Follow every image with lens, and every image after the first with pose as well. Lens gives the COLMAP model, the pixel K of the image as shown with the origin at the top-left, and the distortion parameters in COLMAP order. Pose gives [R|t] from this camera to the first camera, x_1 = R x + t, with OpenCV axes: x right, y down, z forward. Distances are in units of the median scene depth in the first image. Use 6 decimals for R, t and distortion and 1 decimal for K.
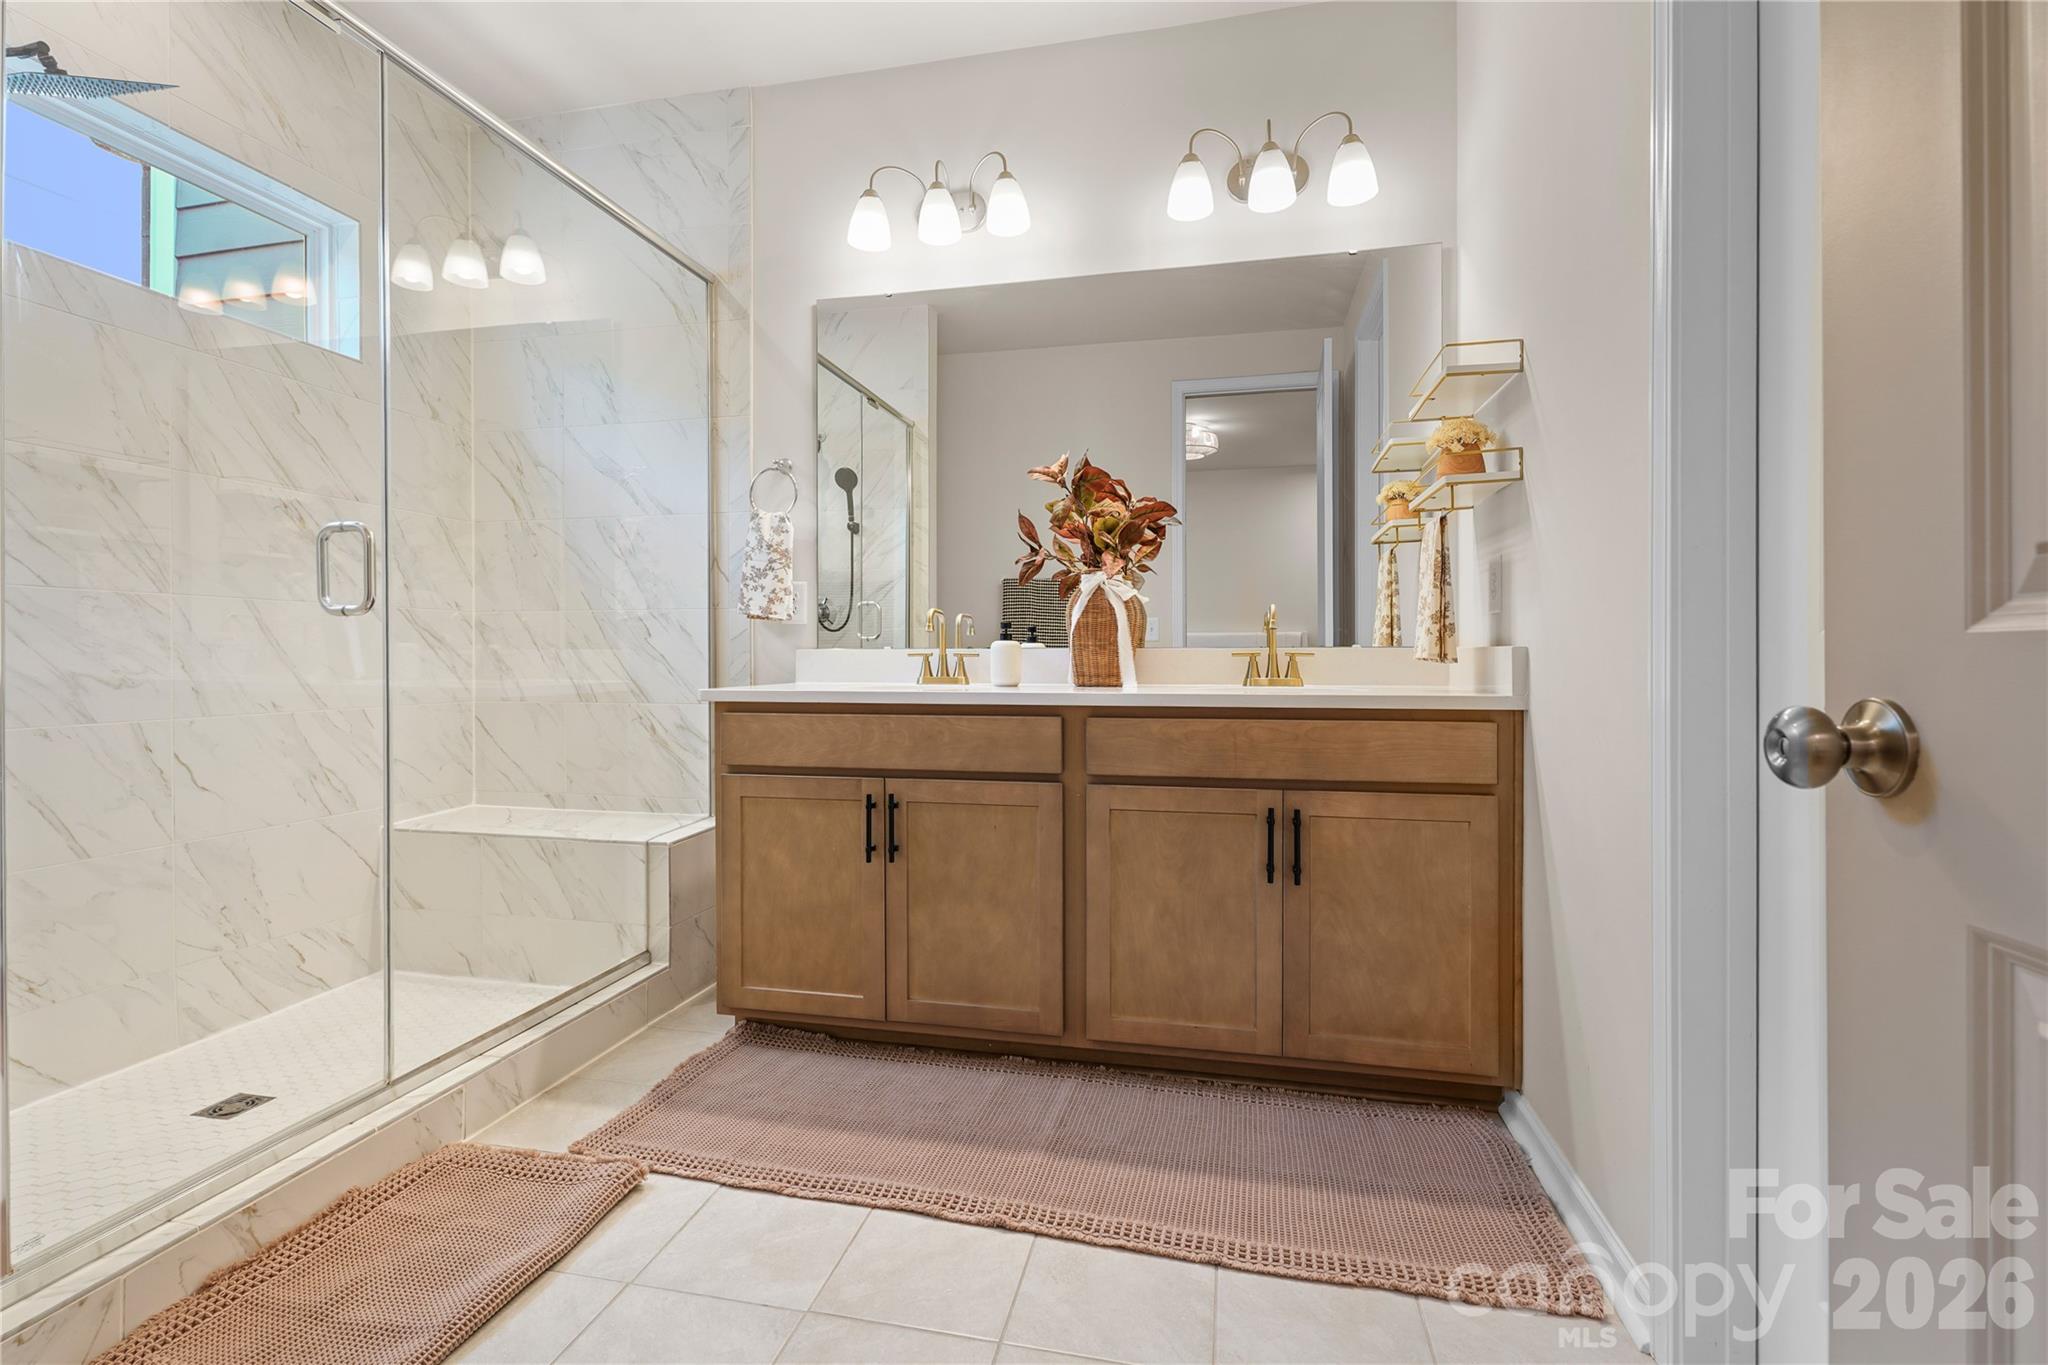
lens RADIAL K [[941.1, 0, 1022.4], [0, 941.1, 602.3], [0, 0, 1]] dist [0.000038, 0.000019]
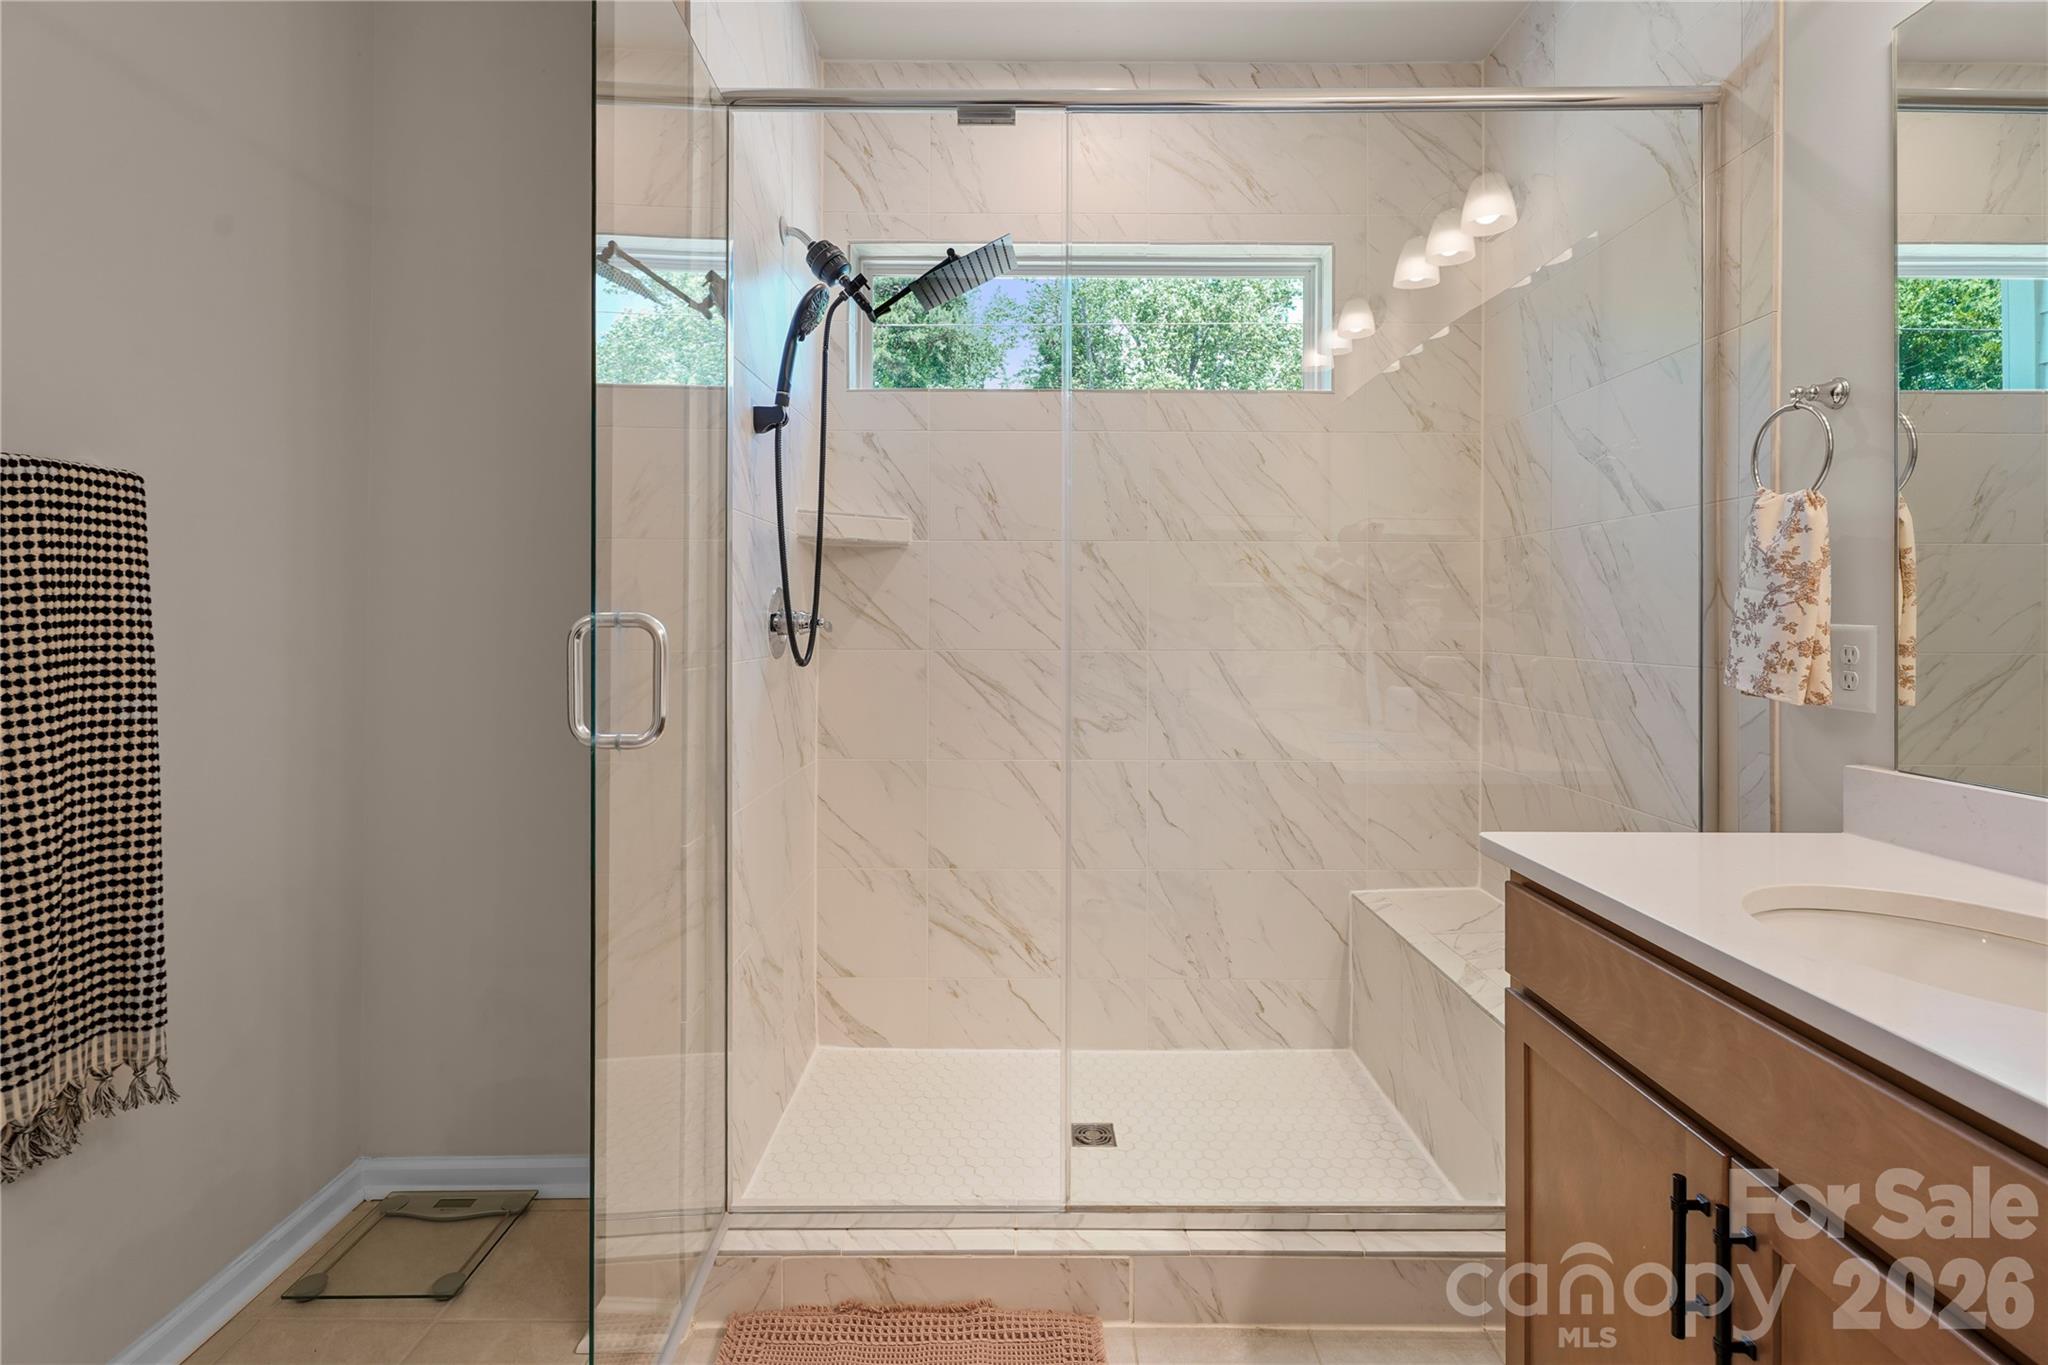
lens RADIAL K [[941.1, 0, 1022.4], [0, 941.1, 602.3], [0, 0, 1]] dist [0.000038, 0.000019]
pose [[0.214979, -0.017136, -0.976468, 0.164239], [0.052791, 0.998588, -0.005902, -0.059775], [0.975191, -0.050280, 0.215580, 0.521373]]
